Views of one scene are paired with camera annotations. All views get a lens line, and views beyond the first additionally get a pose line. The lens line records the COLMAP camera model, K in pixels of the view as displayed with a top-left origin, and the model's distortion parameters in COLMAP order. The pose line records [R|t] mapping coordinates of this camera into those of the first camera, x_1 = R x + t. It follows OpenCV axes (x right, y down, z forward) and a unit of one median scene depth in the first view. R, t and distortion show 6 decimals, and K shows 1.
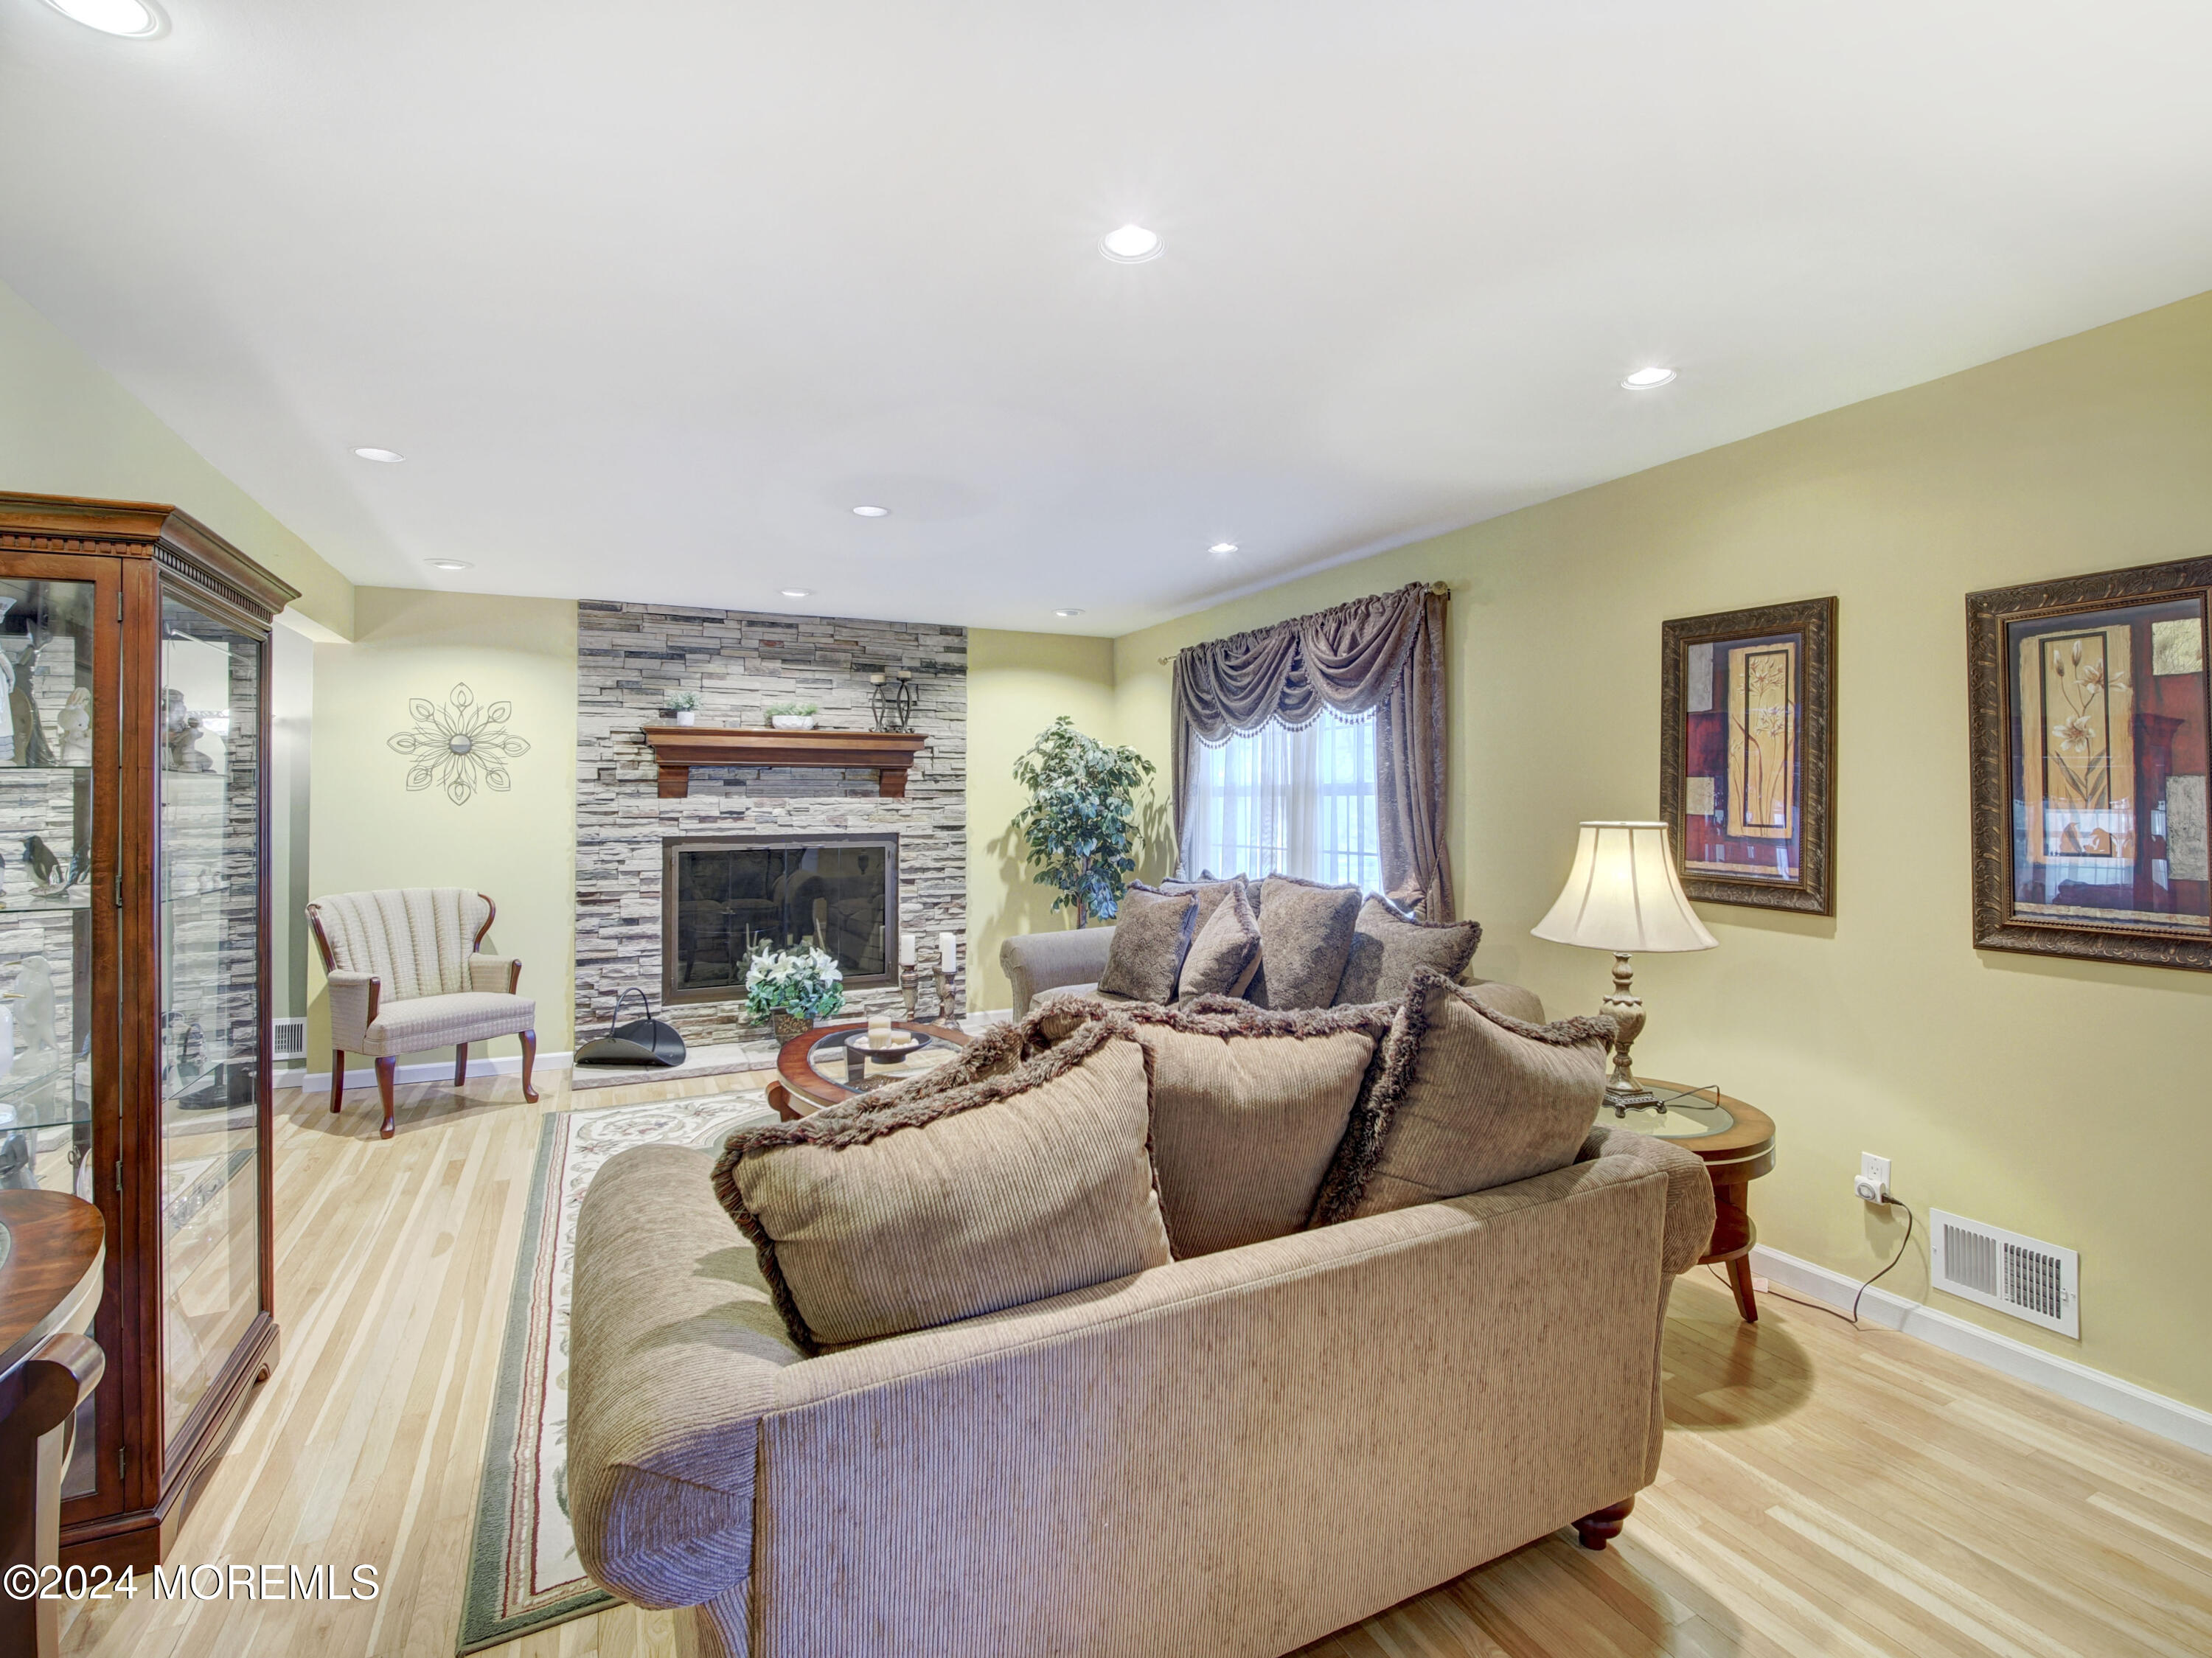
lens RADIAL K [[1030.9, 0, 1109.5], [0, 1030.9, 794.5], [0, 0, 1]] dist [-0.007441, -0.000700]
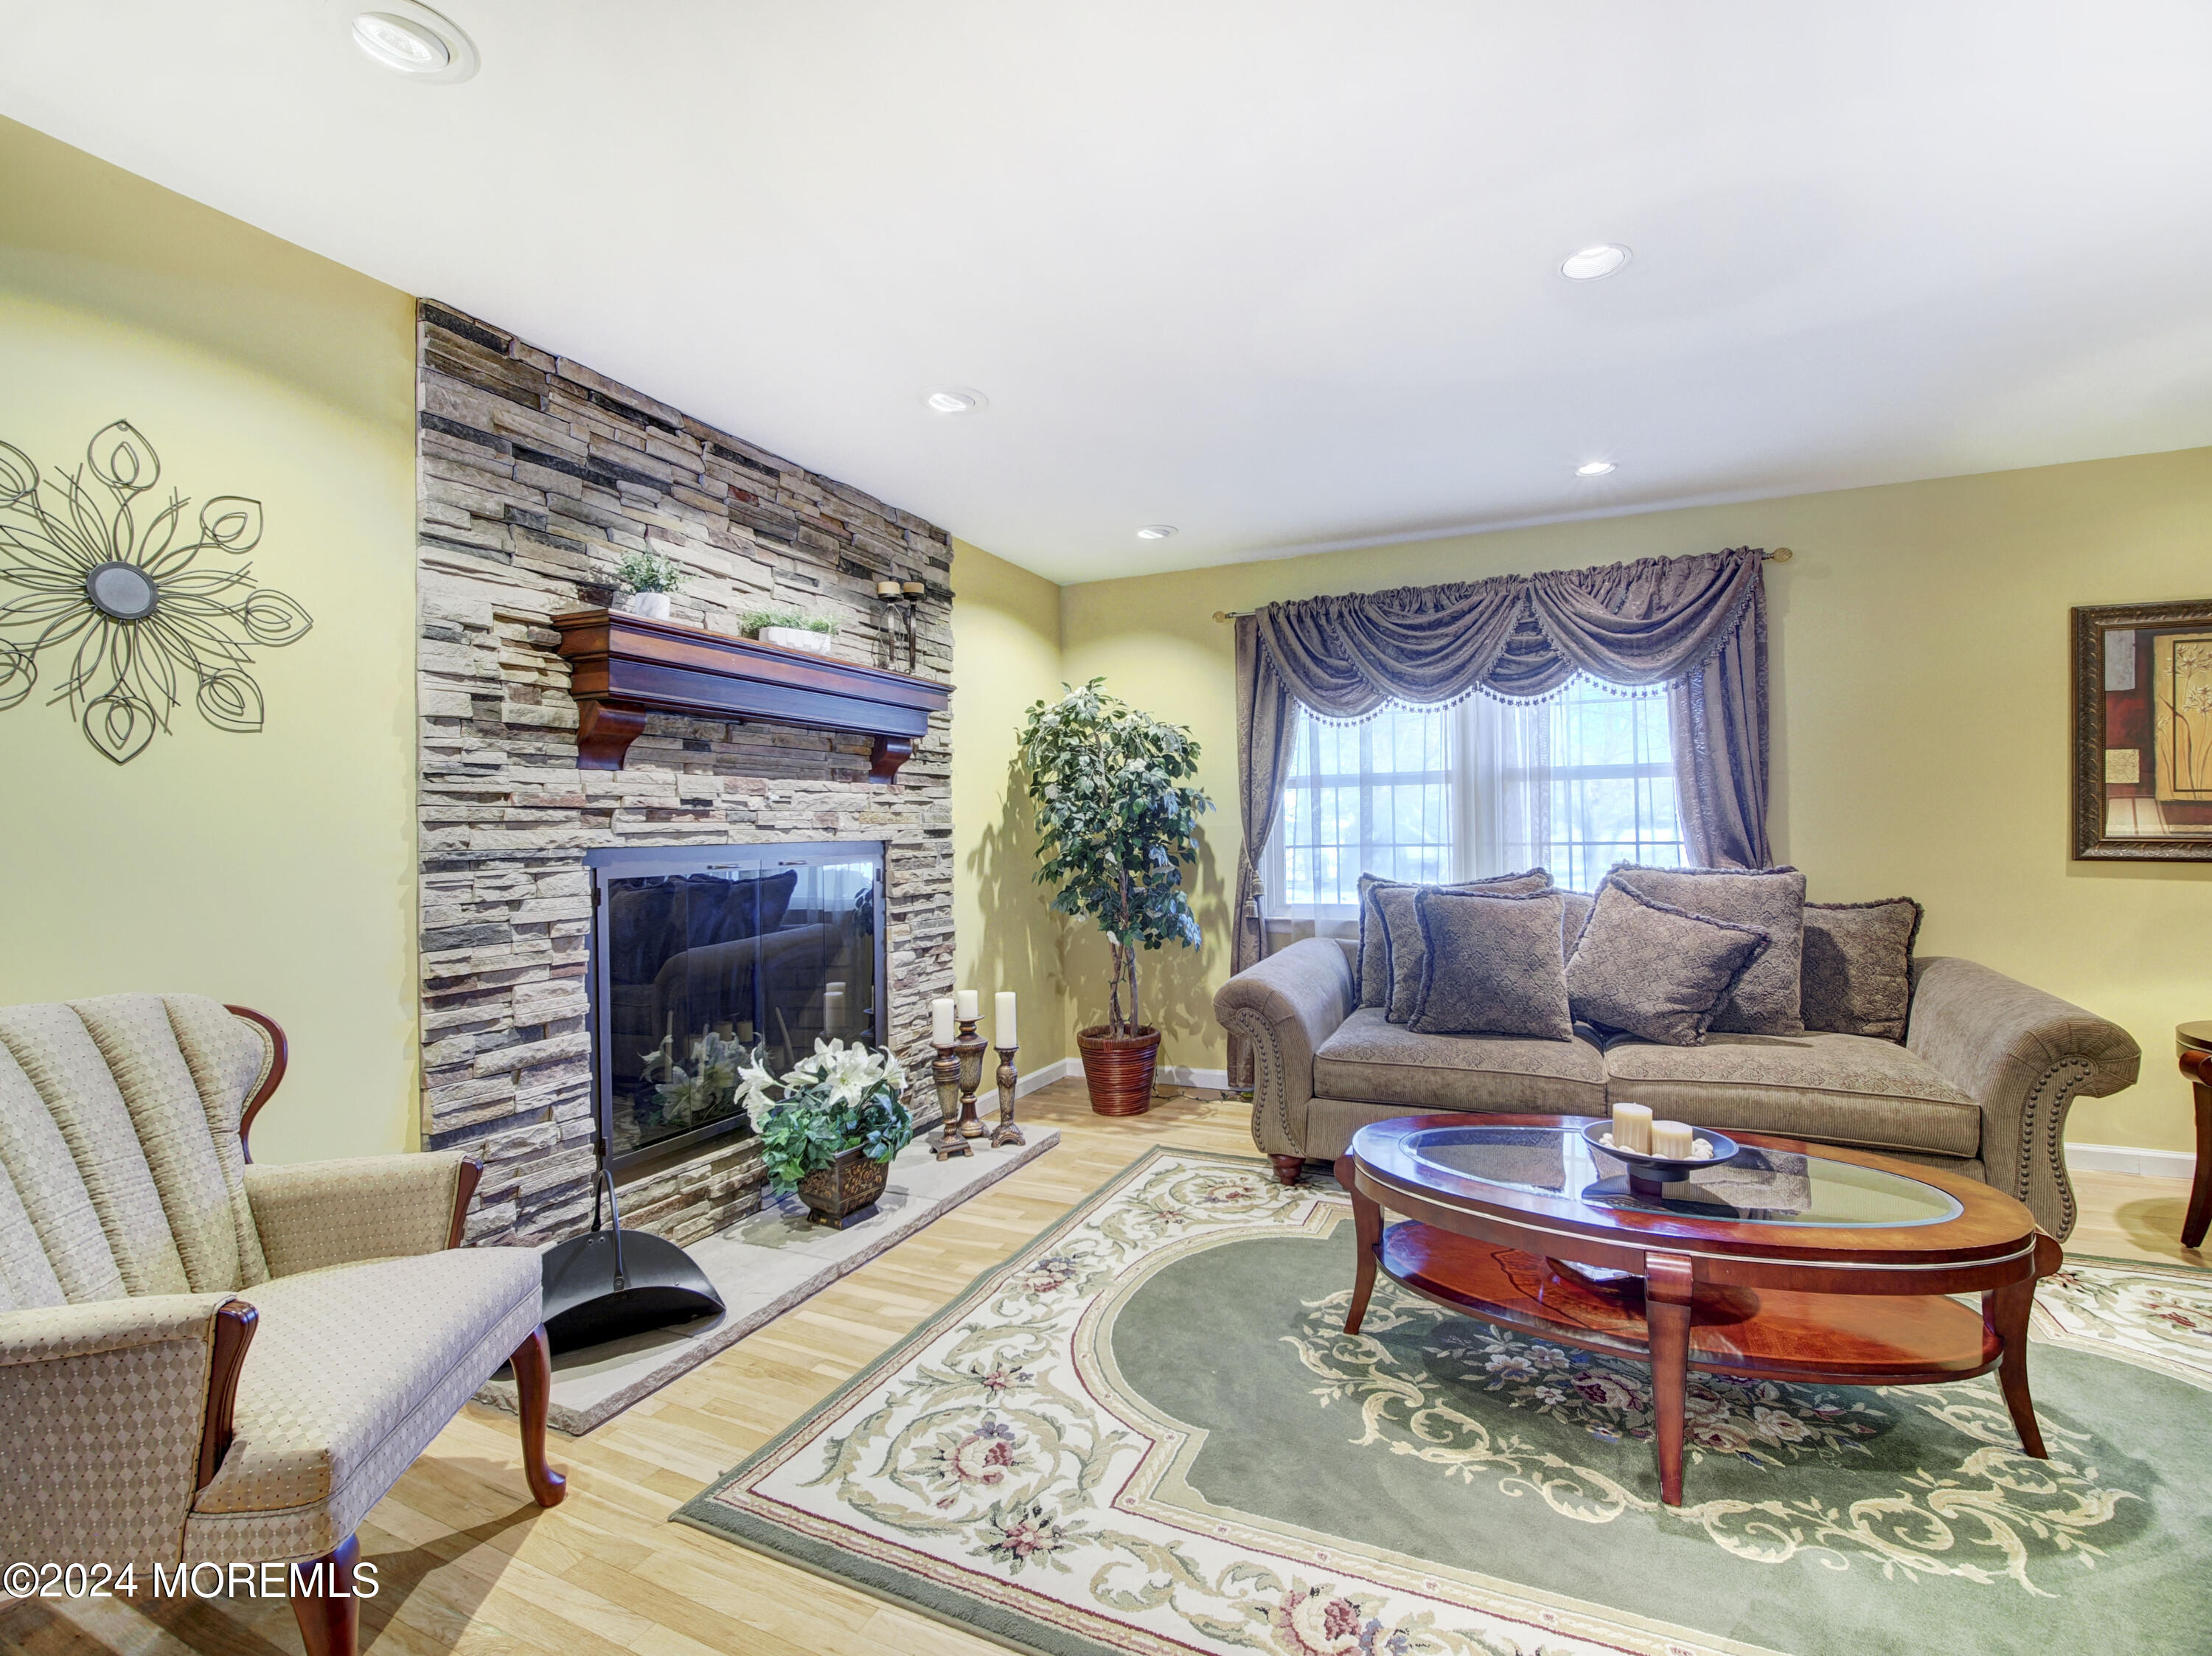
lens RADIAL K [[1022.9, 0, 1109.2], [0, 1022.9, 836.4], [0, 0, 1]] dist [-0.013299, 0.000023]
pose [[0.777021, -0.012638, 0.629348, -0.550817], [0.007905, 0.999916, 0.010320, 0.032711], [-0.629425, -0.003044, 0.777055, 0.480909]]
